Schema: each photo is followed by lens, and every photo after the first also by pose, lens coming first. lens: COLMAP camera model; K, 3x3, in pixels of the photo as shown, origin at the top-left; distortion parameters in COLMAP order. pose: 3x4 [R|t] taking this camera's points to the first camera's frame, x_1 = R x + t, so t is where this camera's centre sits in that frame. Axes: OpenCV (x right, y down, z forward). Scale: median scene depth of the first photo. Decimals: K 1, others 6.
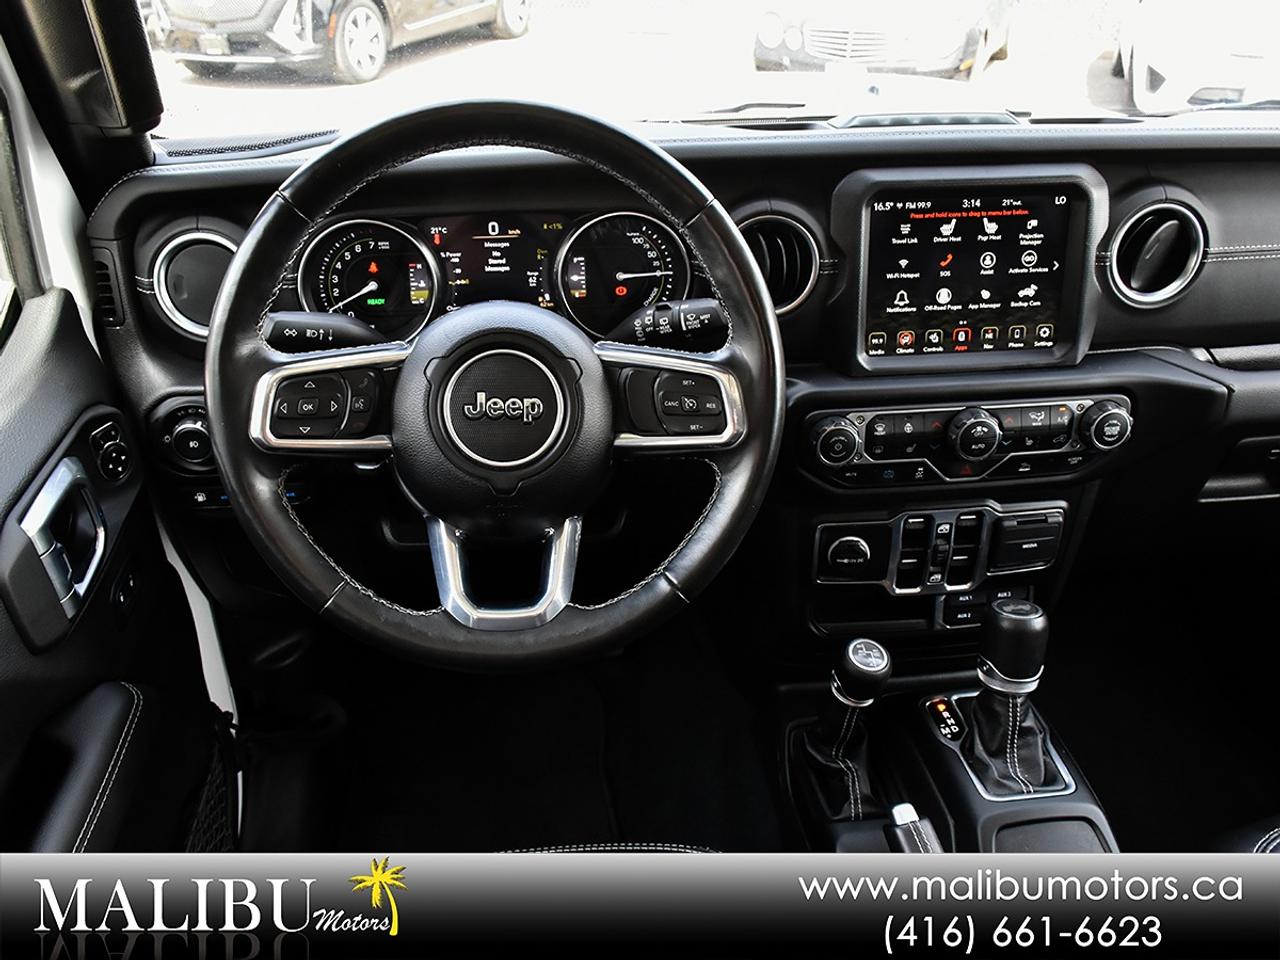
lens RADIAL K [[1065.1, 0, 640.0], [0, 1065.1, 480.0], [0, 0, 1]] dist [-0.028398, 0.006235]
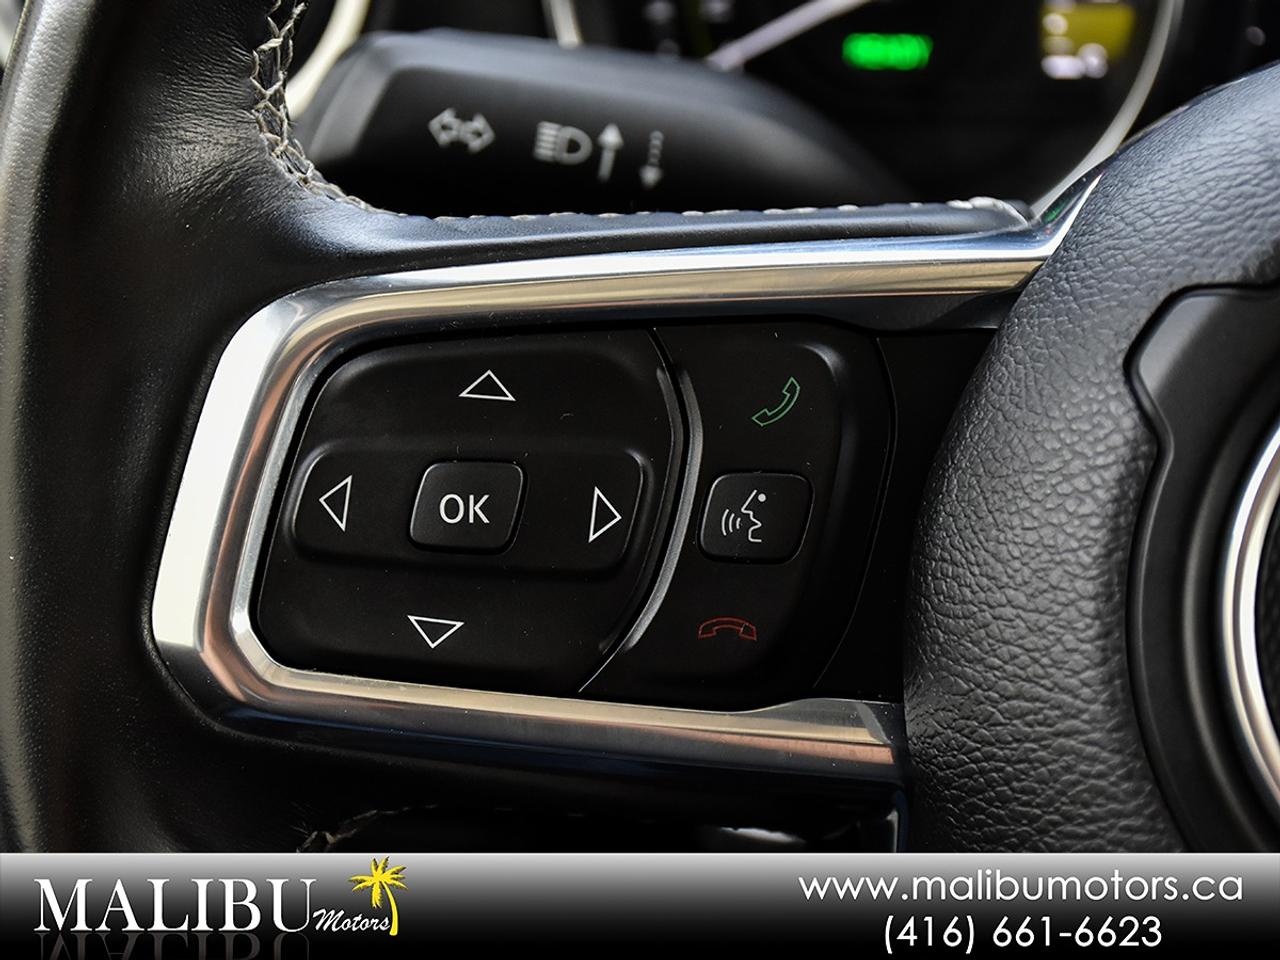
lens RADIAL K [[2914.5, 0, 640.0], [0, 2914.5, 480.0], [0, 0, 1]] dist [0.016840, 0.165848]
pose [[0.946959, 0.084572, -0.310026, -0.104784], [-0.110154, 0.991725, -0.065929, -0.035143], [0.301885, 0.096583, 0.948439, 0.430187]]
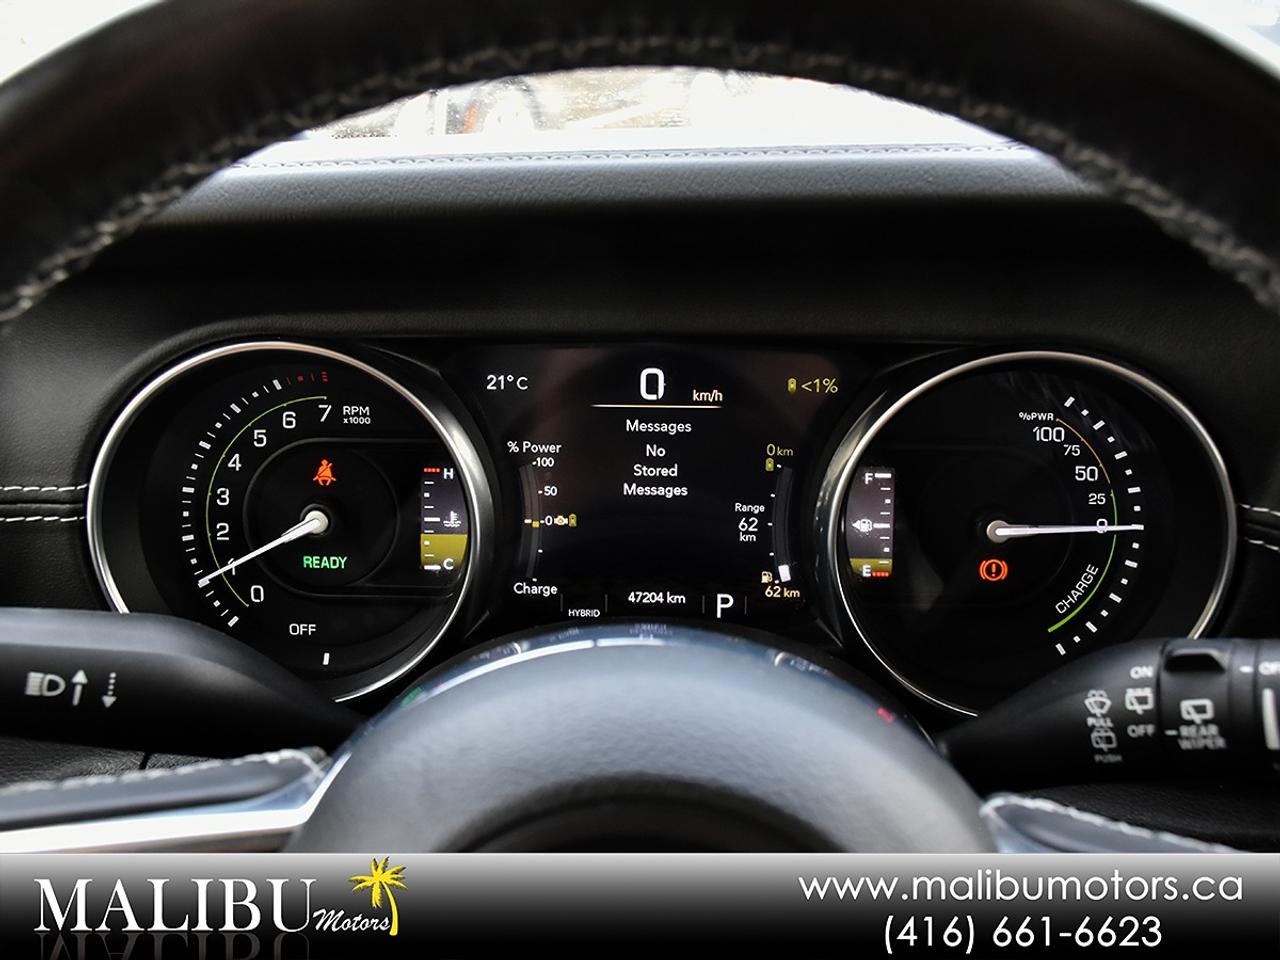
lens RADIAL K [[1410.0, 0, 640.0], [0, 1410.0, 480.0], [0, 0, 1]] dist [-0.009913, -0.009935]
pose [[0.988632, 0.050594, -0.141585, -0.073145], [-0.074144, 0.983275, -0.166351, -0.125558], [0.130801, 0.174958, 0.975849, 0.542633]]
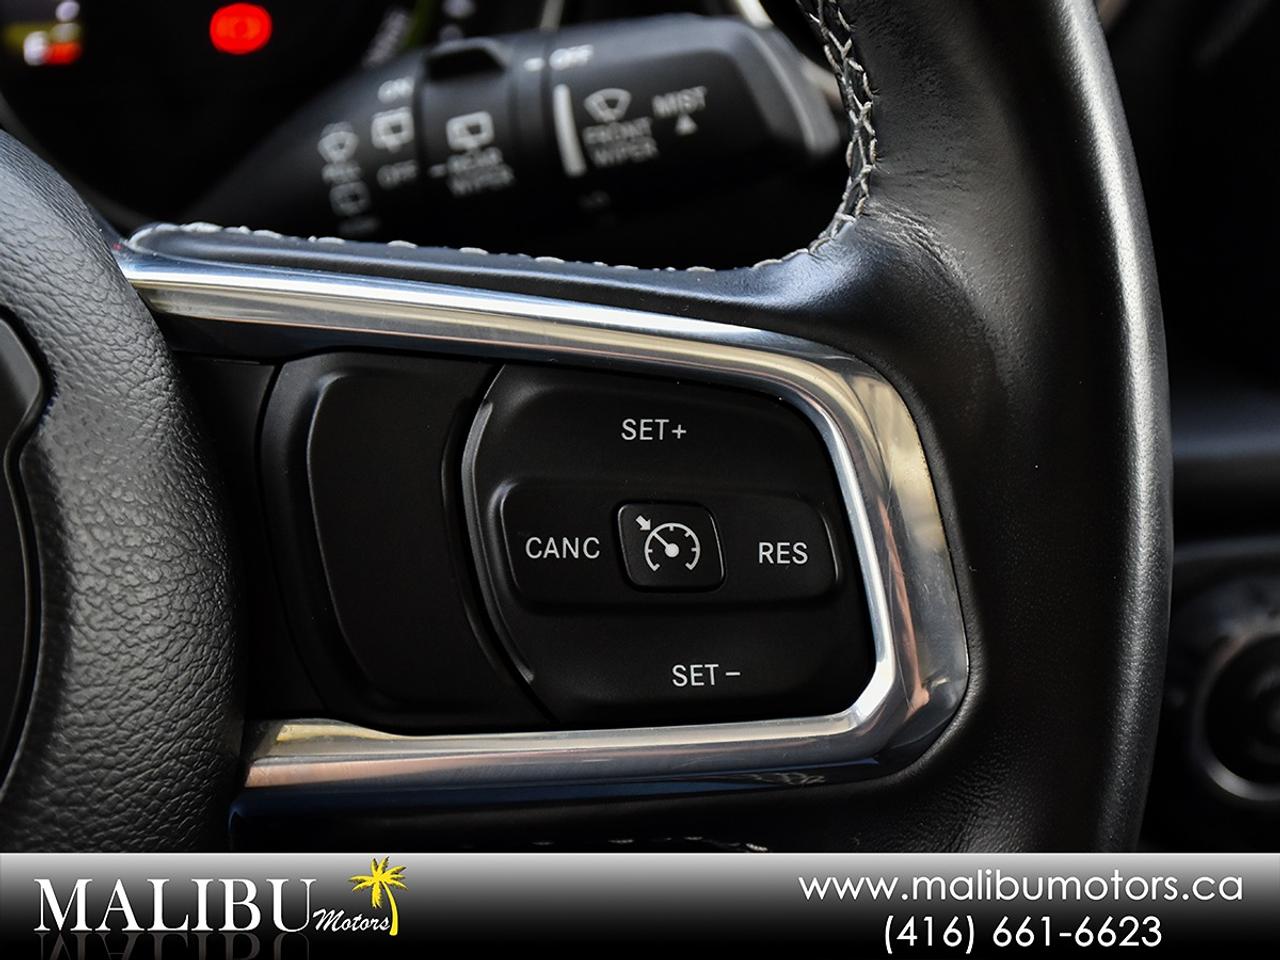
lens RADIAL K [[2914.5, 0, 640.0], [0, 2914.5, 480.0], [0, 0, 1]] dist [0.016840, 0.165848]
pose [[0.991128, -0.027761, 0.129981, -0.017659], [0.038150, 0.996212, -0.078136, -0.036654], [-0.127320, 0.082402, 0.988433, 0.424954]]
